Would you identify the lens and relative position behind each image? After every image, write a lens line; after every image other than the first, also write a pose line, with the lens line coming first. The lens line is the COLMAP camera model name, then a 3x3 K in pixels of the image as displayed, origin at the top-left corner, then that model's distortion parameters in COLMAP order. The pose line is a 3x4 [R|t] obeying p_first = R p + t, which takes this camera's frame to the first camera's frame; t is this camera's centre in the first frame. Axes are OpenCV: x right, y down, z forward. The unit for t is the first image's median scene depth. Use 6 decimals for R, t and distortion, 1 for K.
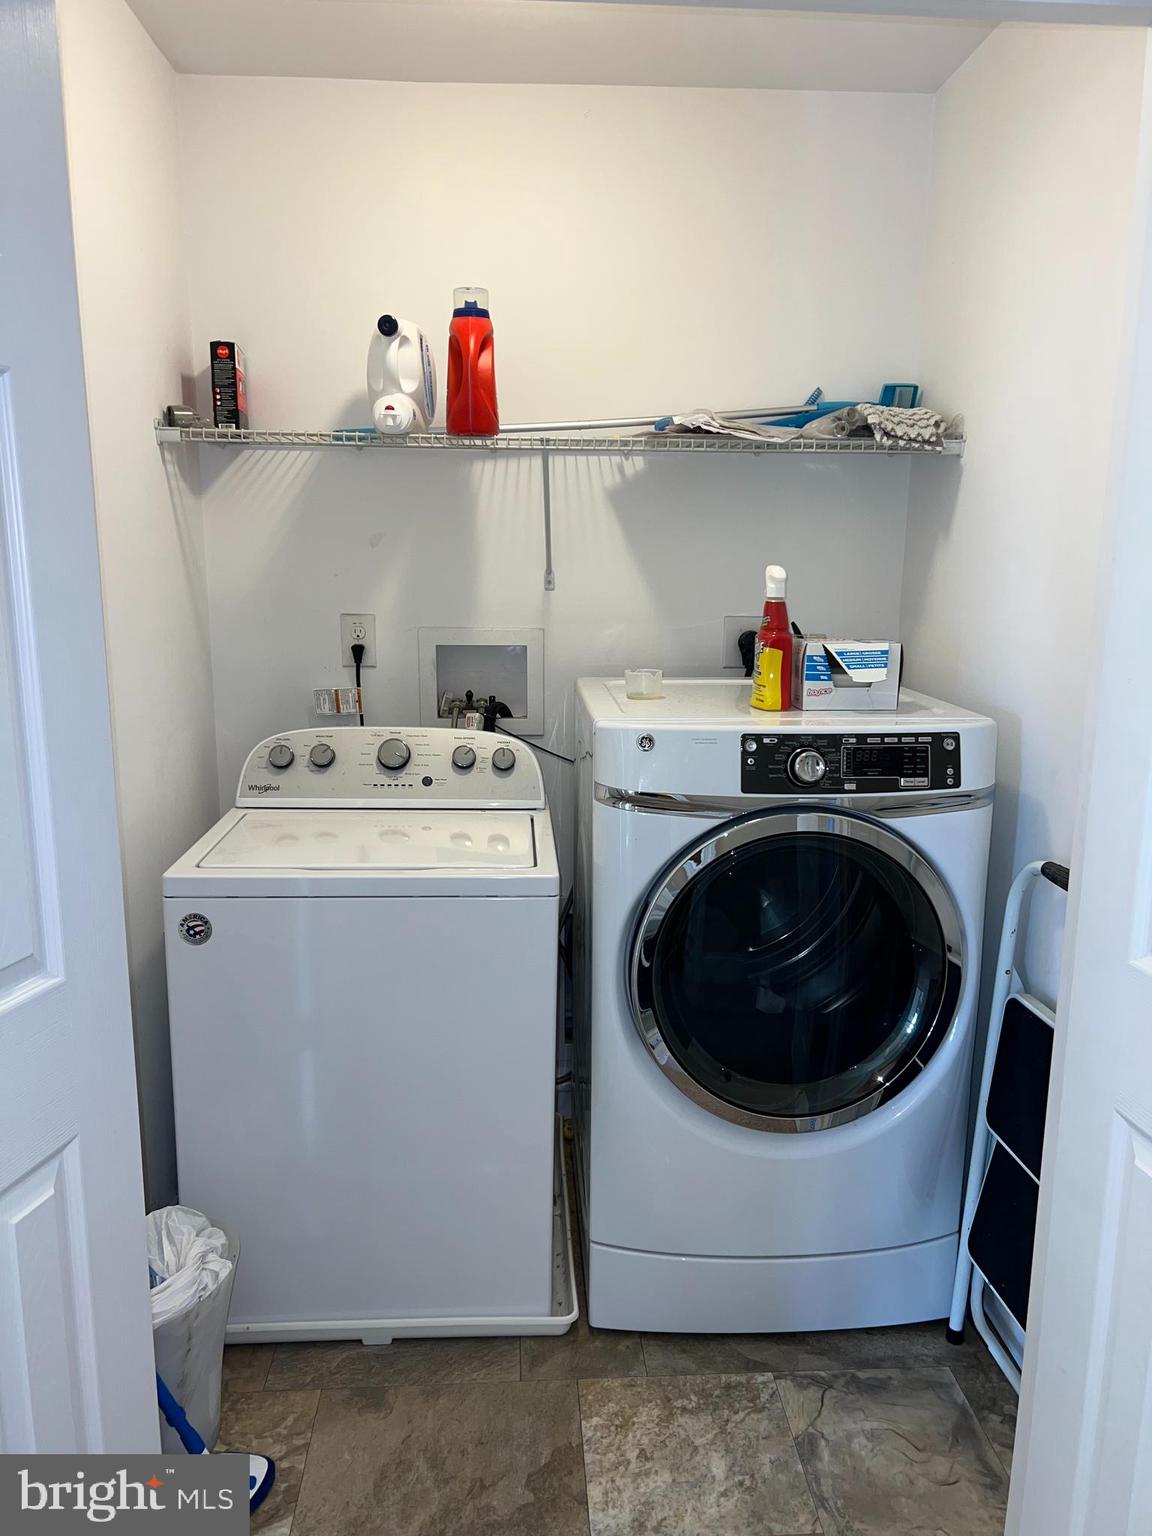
lens RADIAL K [[1144.2, 0, 576.0], [0, 1144.2, 768.0], [0, 0, 1]] dist [0.083516, -0.145717]
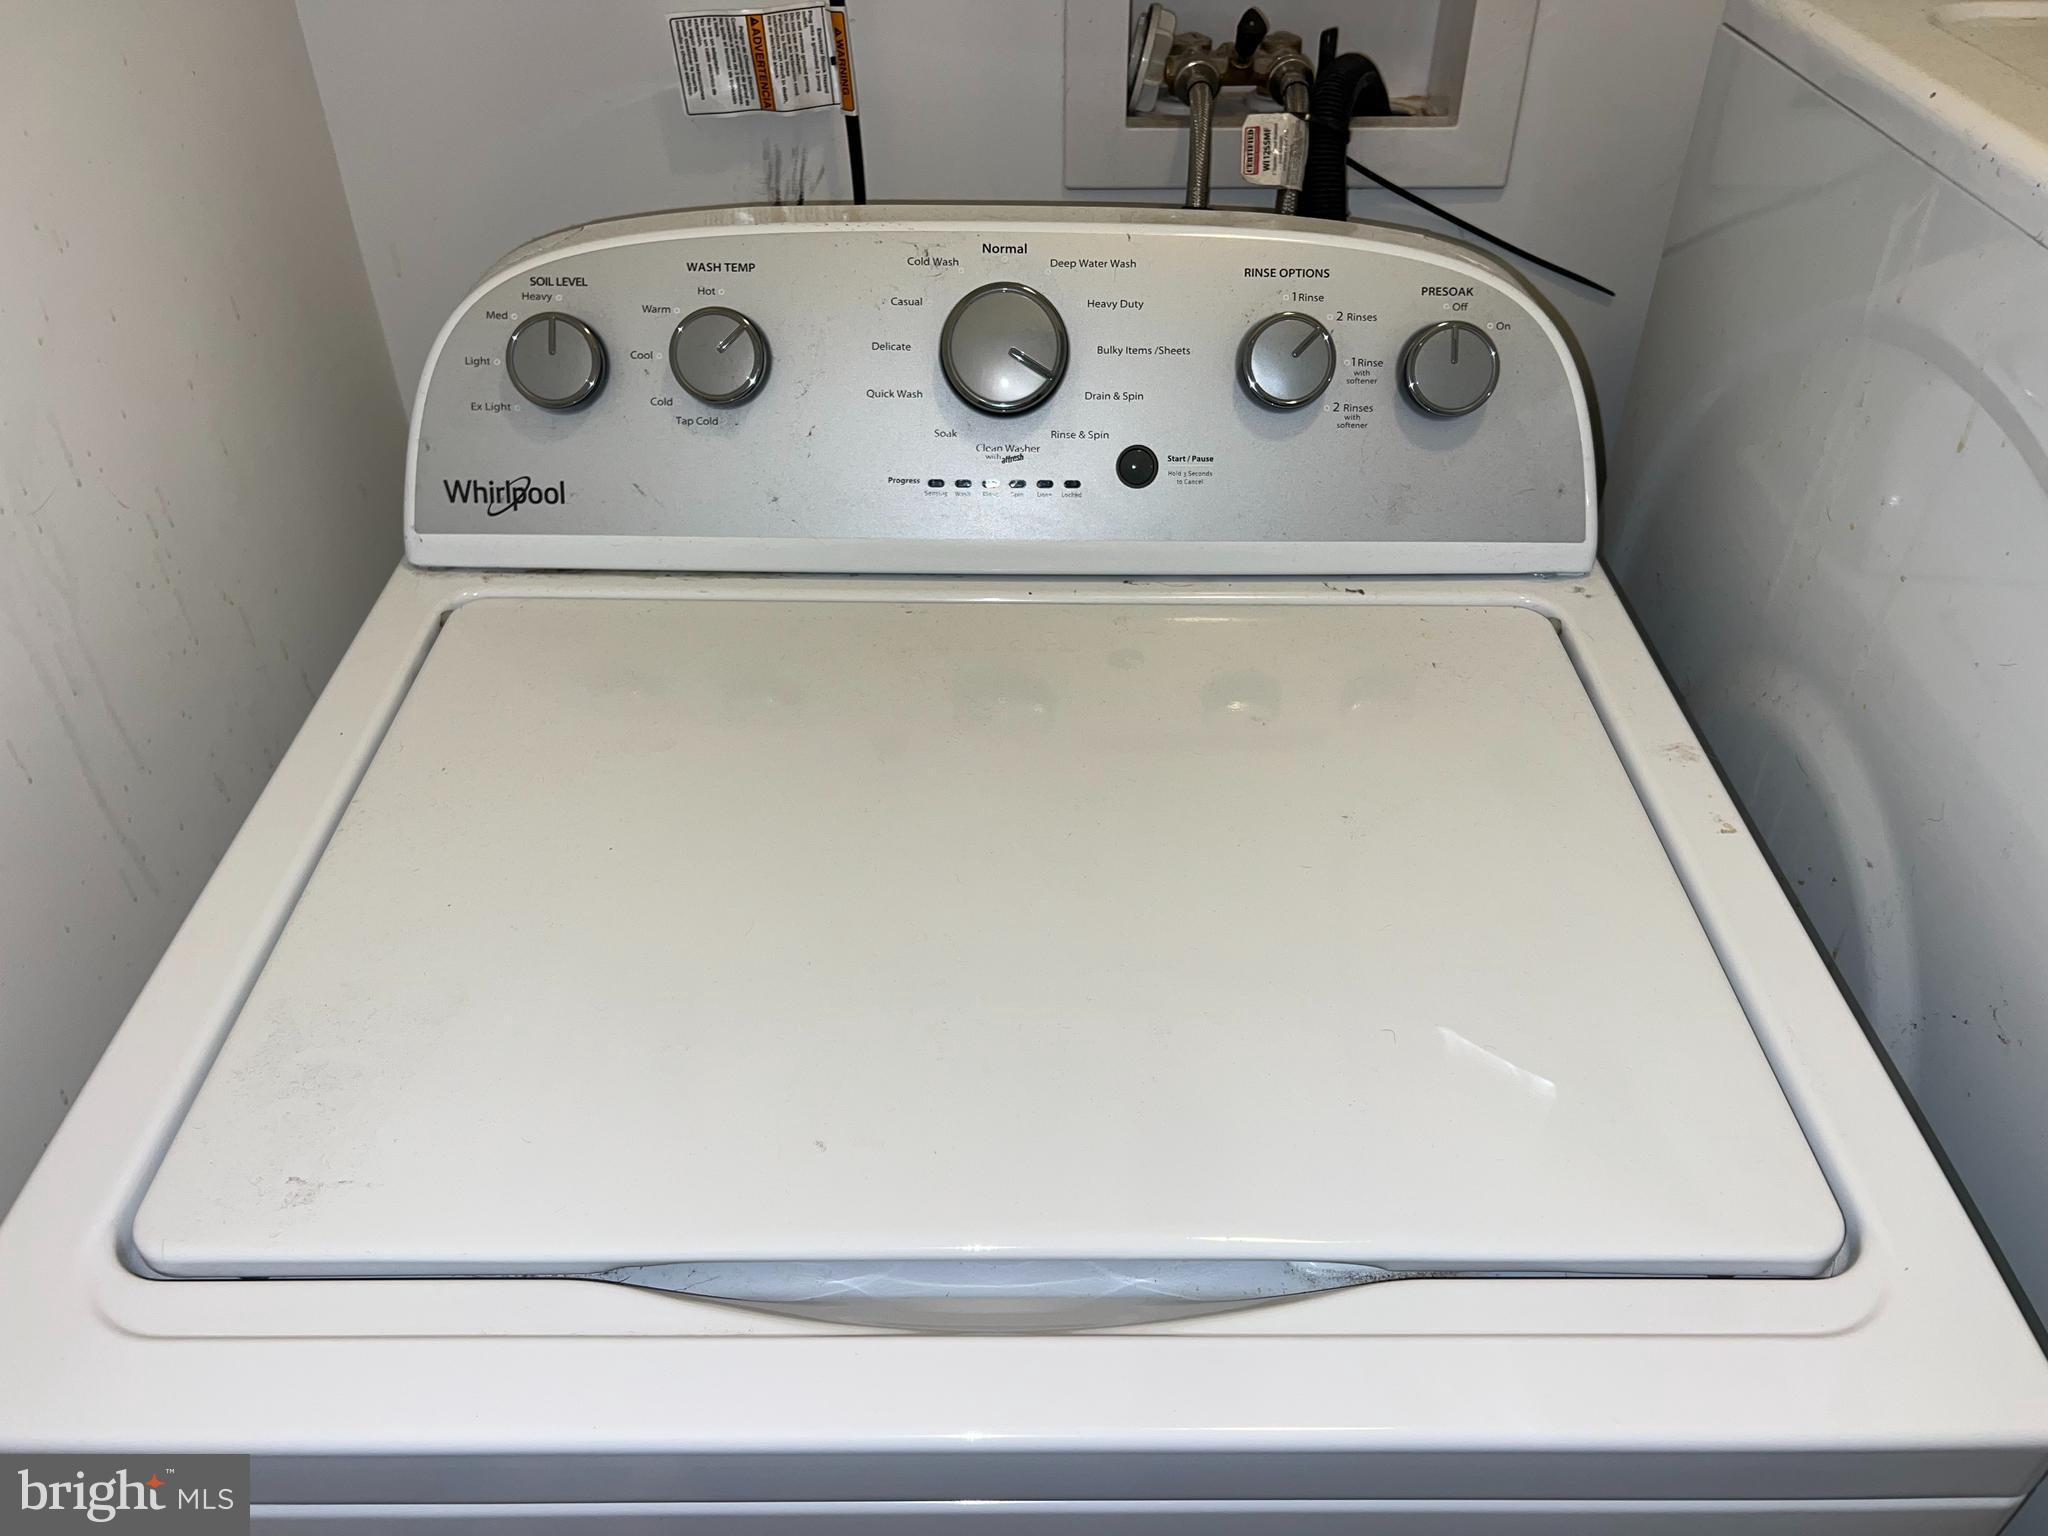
lens RADIAL K [[1525.6, 0, 1024.0], [0, 1525.6, 768.0], [0, 0, 1]] dist [0.083516, -0.145717]
pose [[0.998191, 0.024922, -0.054719, -0.133008], [0.002859, 0.889353, 0.457212, -0.082372], [0.060059, -0.456541, 0.887673, 0.659898]]
